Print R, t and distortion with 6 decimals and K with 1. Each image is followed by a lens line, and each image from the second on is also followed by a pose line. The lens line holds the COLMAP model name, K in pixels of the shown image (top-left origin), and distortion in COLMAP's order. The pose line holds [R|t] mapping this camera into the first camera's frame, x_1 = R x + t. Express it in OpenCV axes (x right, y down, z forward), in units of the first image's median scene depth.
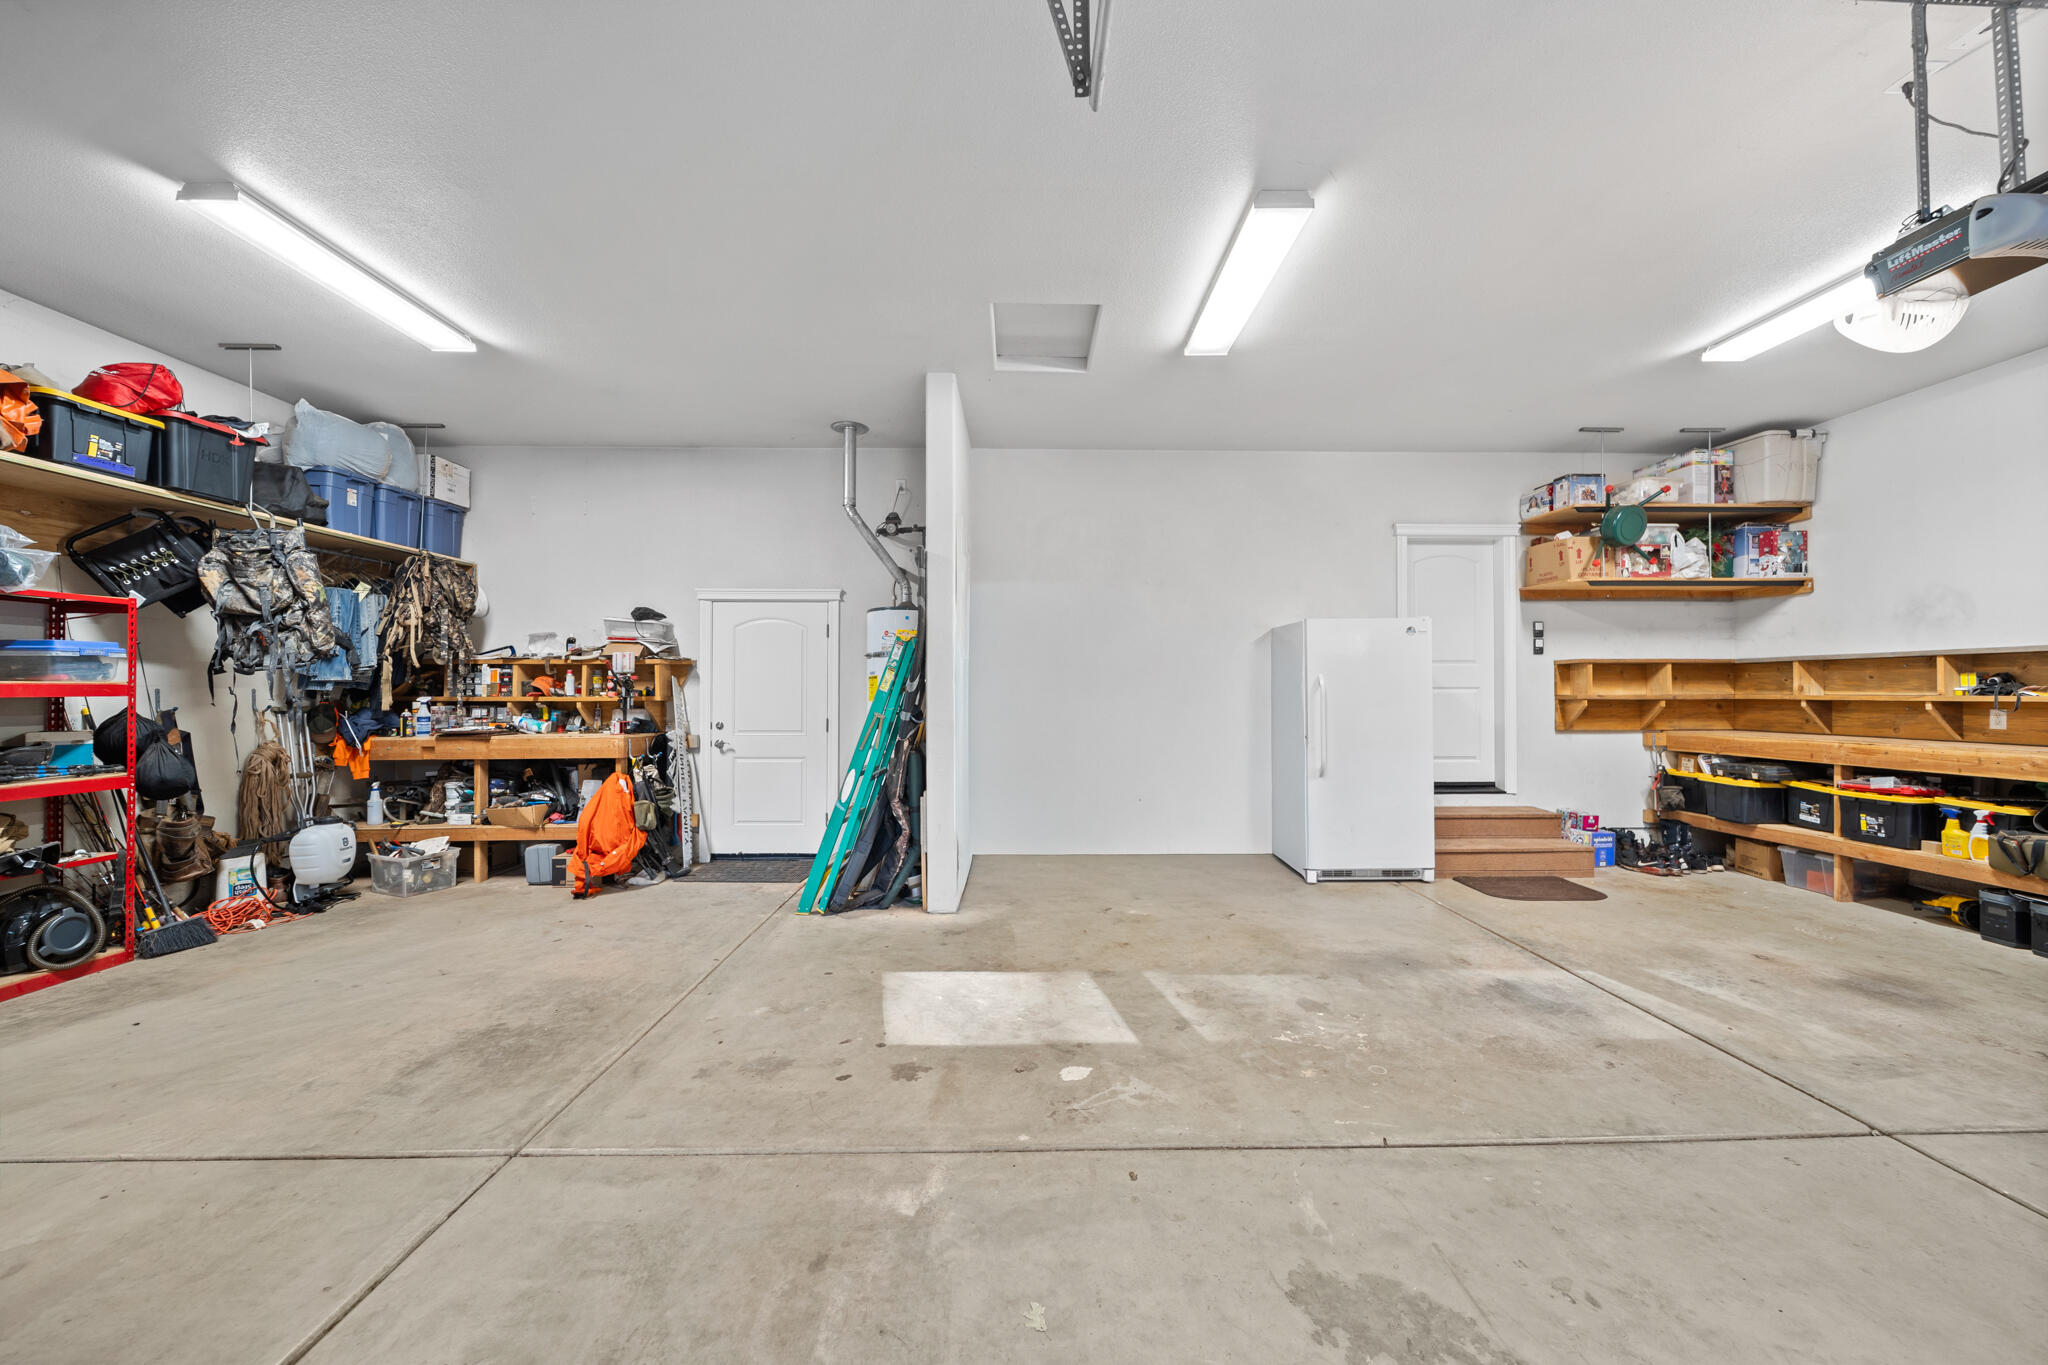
lens RADIAL K [[729.7, 0, 1034.9], [0, 729.7, 689.2], [0, 0, 1]] dist [-0.000047, -0.001829]
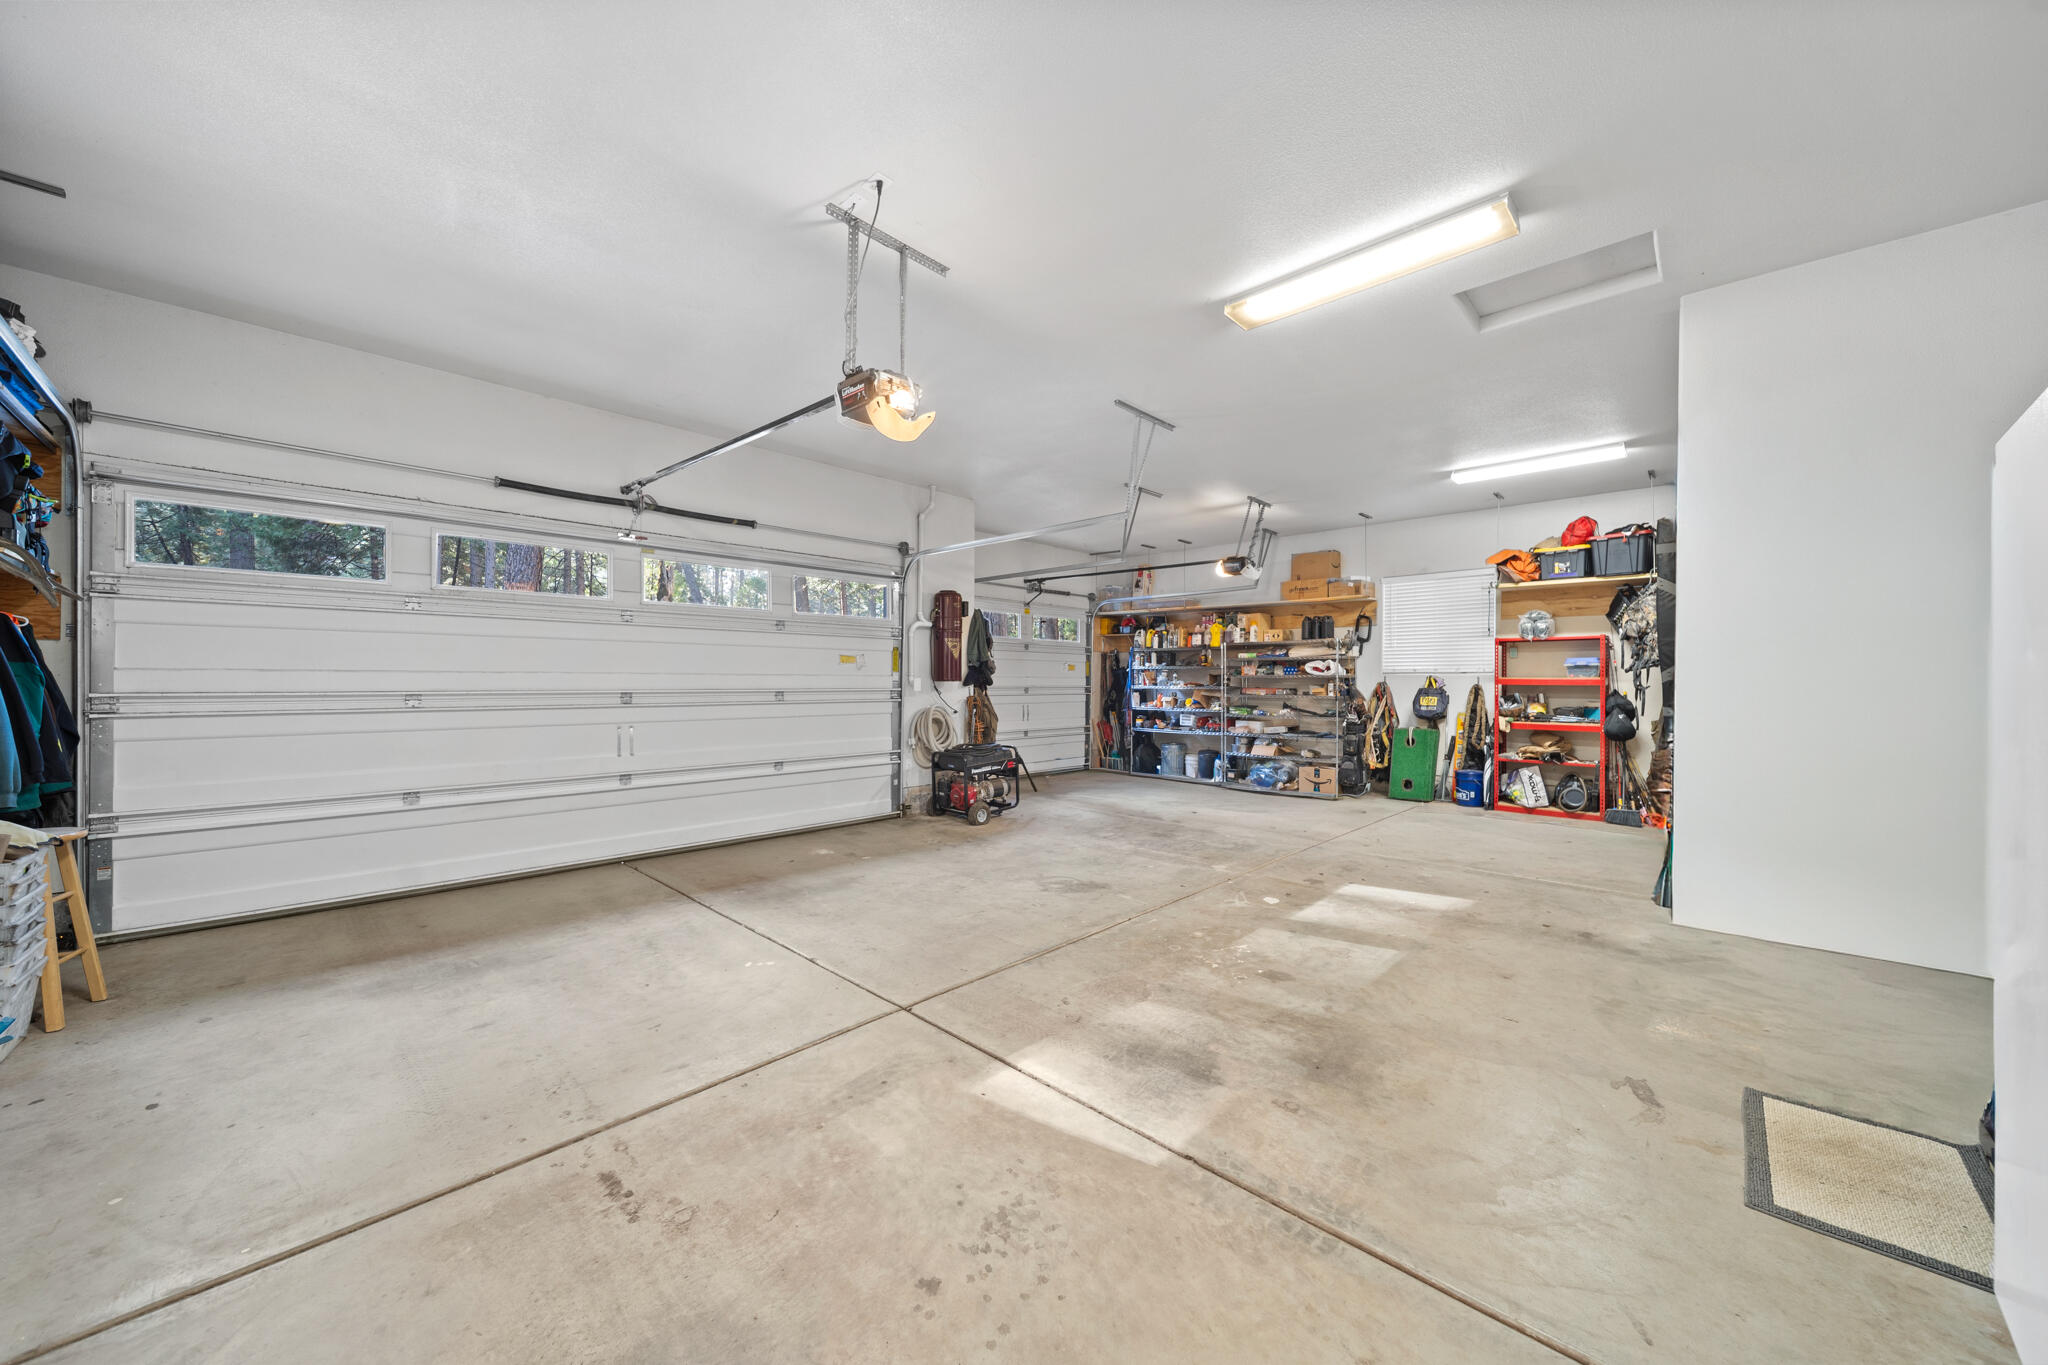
lens RADIAL K [[729.7, 0, 1049.9], [0, 729.7, 677.9], [0, 0, 1]] dist [-0.000047, -0.001829]
pose [[-0.689361, -0.005439, -0.724398, 1.126206], [-0.001387, 0.999980, -0.006189, 0.004830], [0.724417, -0.003262, -0.689355, 1.217778]]
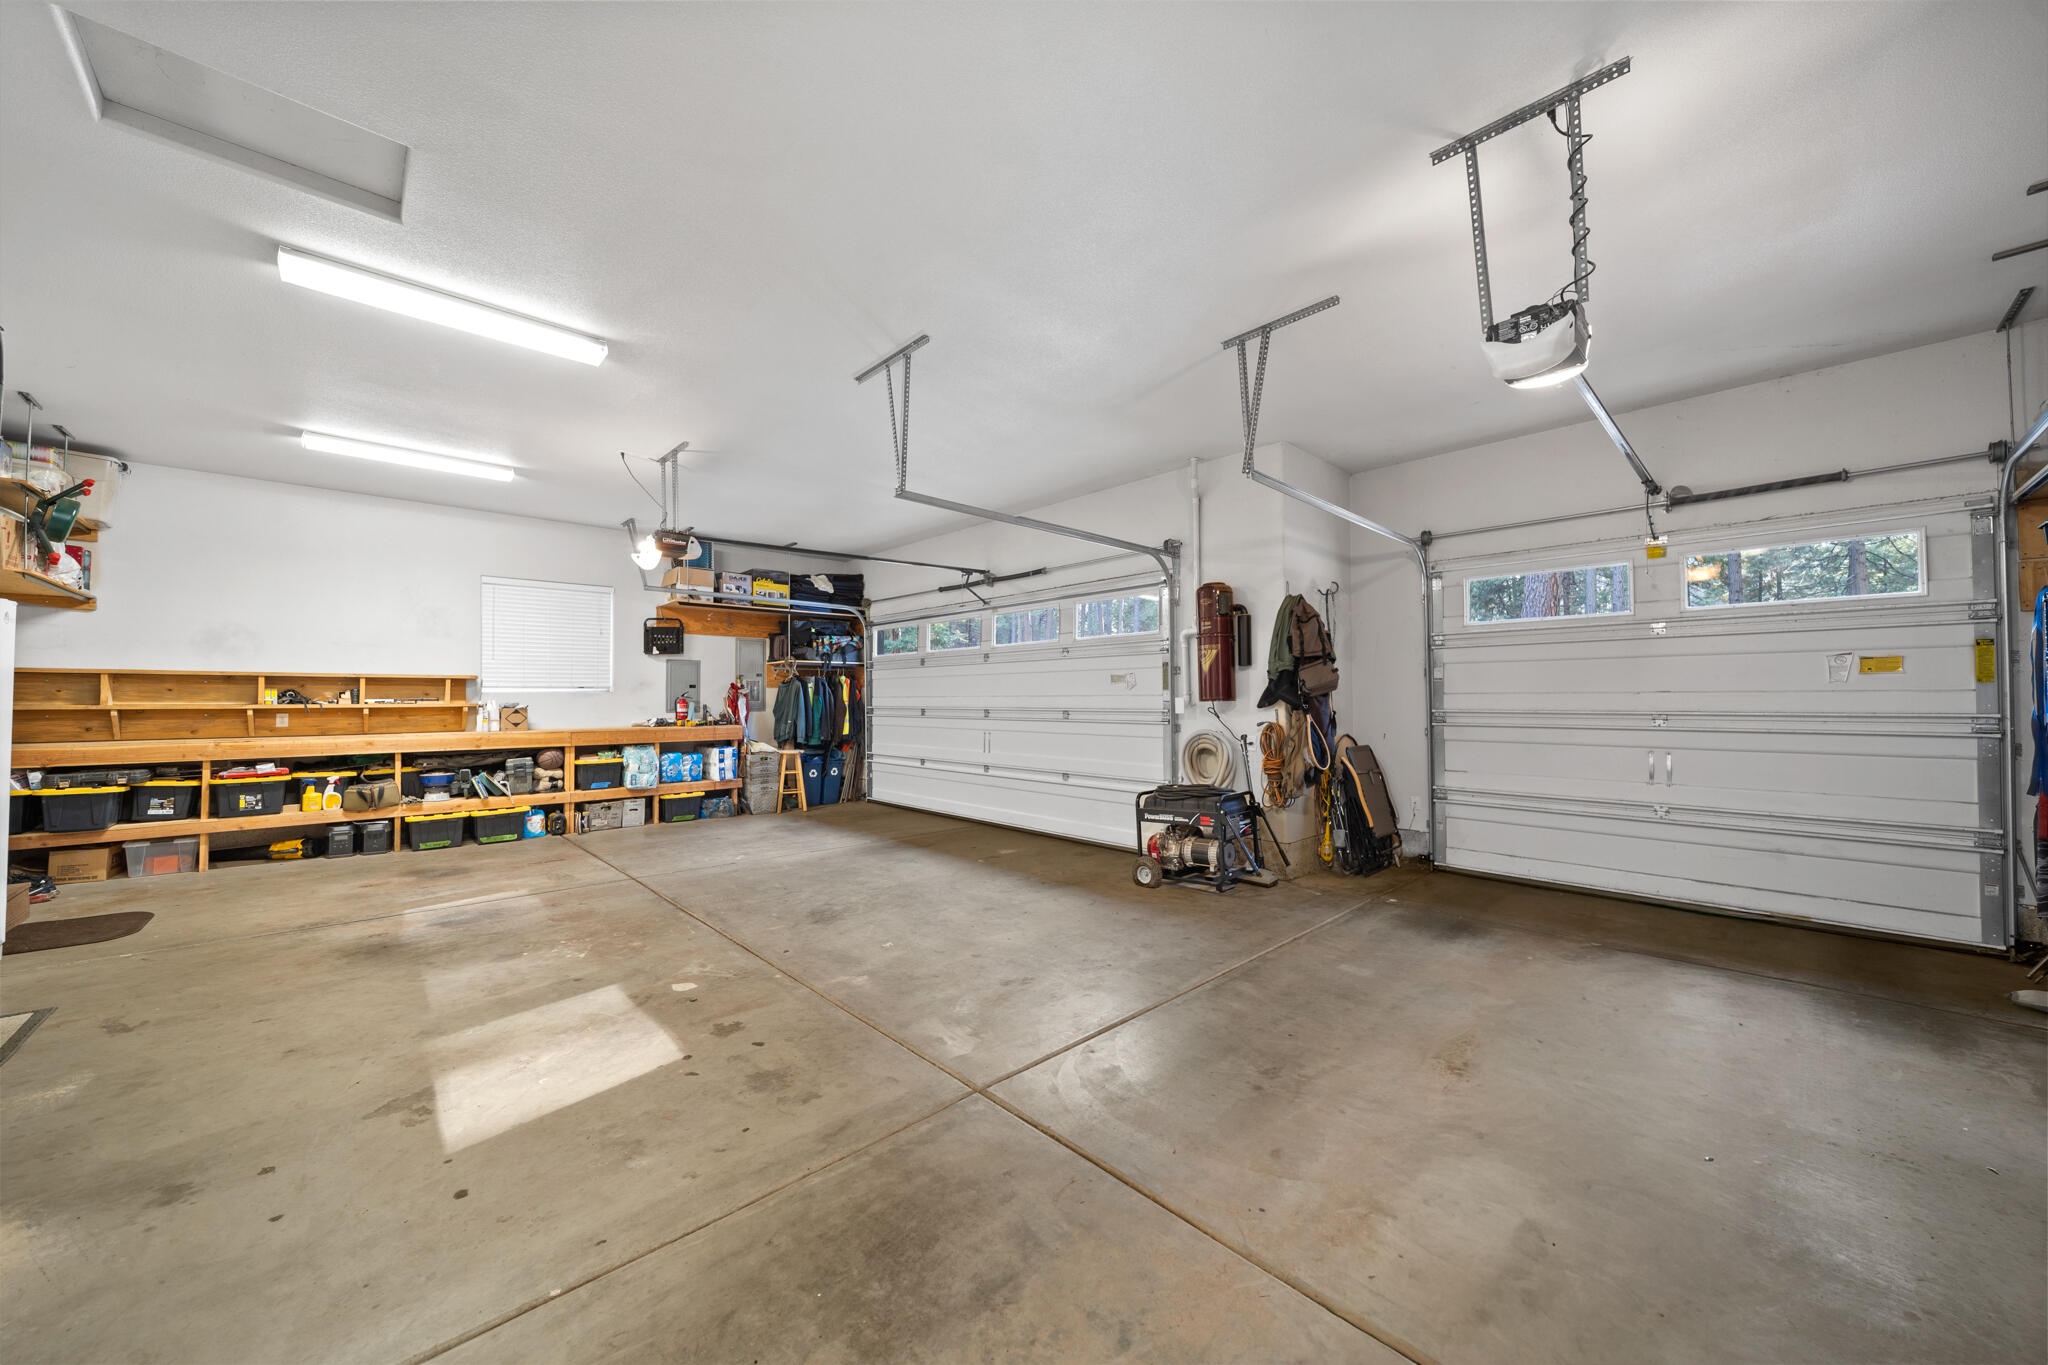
lens RADIAL K [[729.7, 0, 1036.1], [0, 729.7, 681.4], [0, 0, 1]] dist [-0.000047, -0.001829]
pose [[-0.675705, 0.021420, 0.736860, -0.918310], [0.000137, 0.999581, -0.028932, 0.005726], [-0.737172, -0.019449, -0.675425, 0.961457]]
